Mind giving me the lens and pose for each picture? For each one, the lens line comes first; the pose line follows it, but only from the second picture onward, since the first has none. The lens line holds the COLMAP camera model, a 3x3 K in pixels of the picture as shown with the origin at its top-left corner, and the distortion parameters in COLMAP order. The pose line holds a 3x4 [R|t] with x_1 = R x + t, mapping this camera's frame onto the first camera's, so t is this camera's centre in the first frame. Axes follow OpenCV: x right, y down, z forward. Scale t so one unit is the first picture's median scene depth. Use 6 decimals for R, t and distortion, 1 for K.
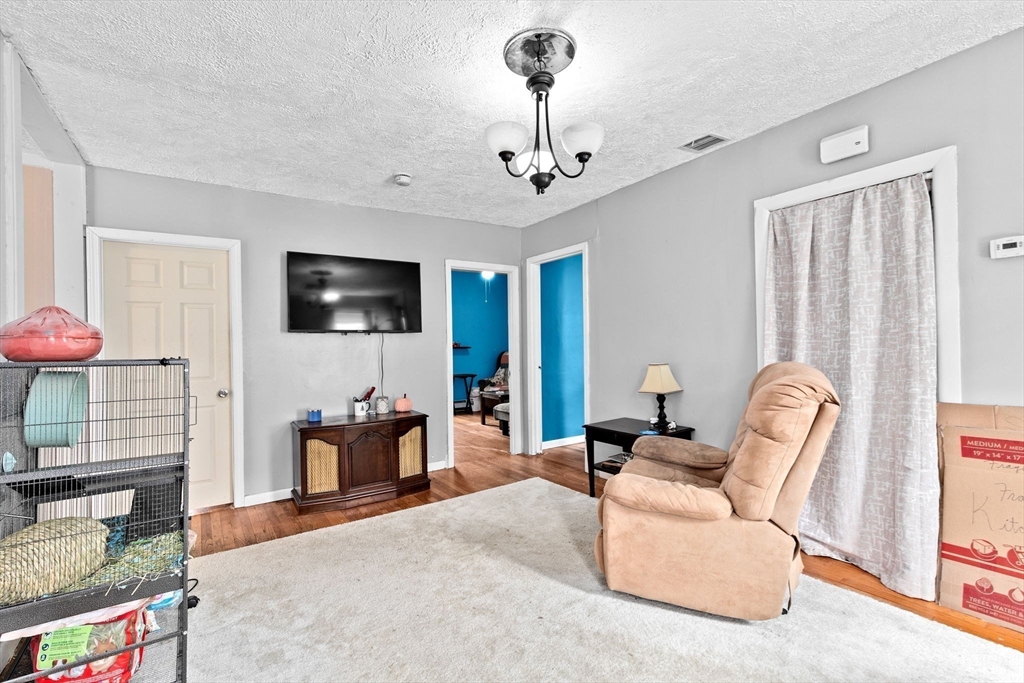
lens RADIAL K [[461.6, 0, 509.3], [0, 461.6, 341.0], [0, 0, 1]] dist [0.010504, -0.000250]
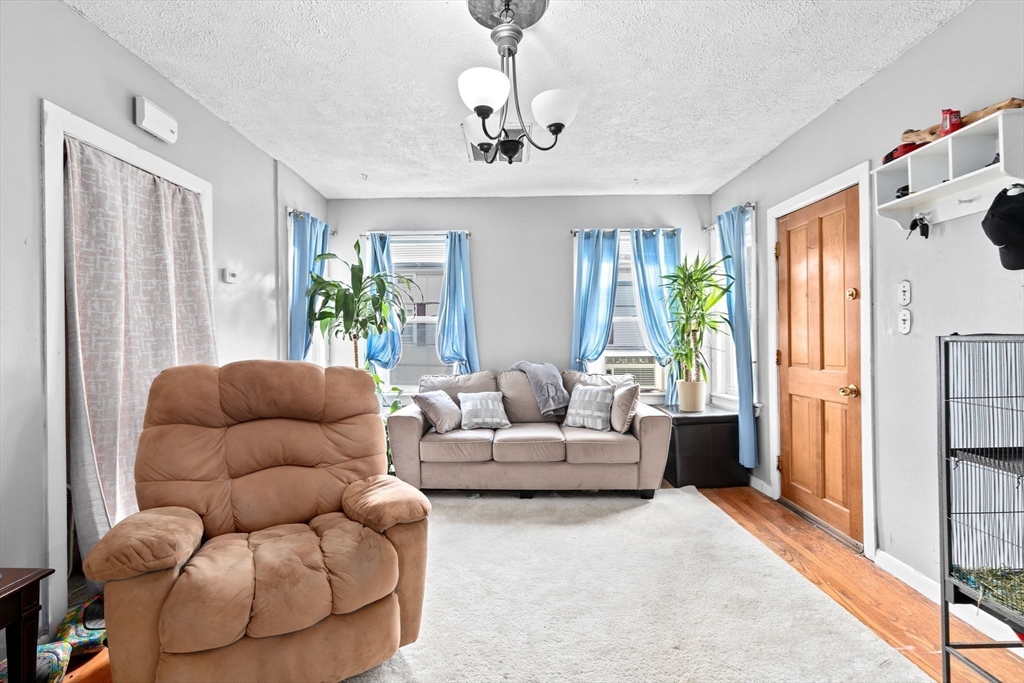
lens RADIAL K [[461.6, 0, 509.3], [0, 461.6, 341.0], [0, 0, 1]] dist [0.010504, -0.000250]
pose [[-0.818419, 0.026259, 0.574021, -0.323969], [0.020097, 0.999652, -0.017076, 0.028258], [-0.574270, -0.002439, -0.818662, 1.320124]]
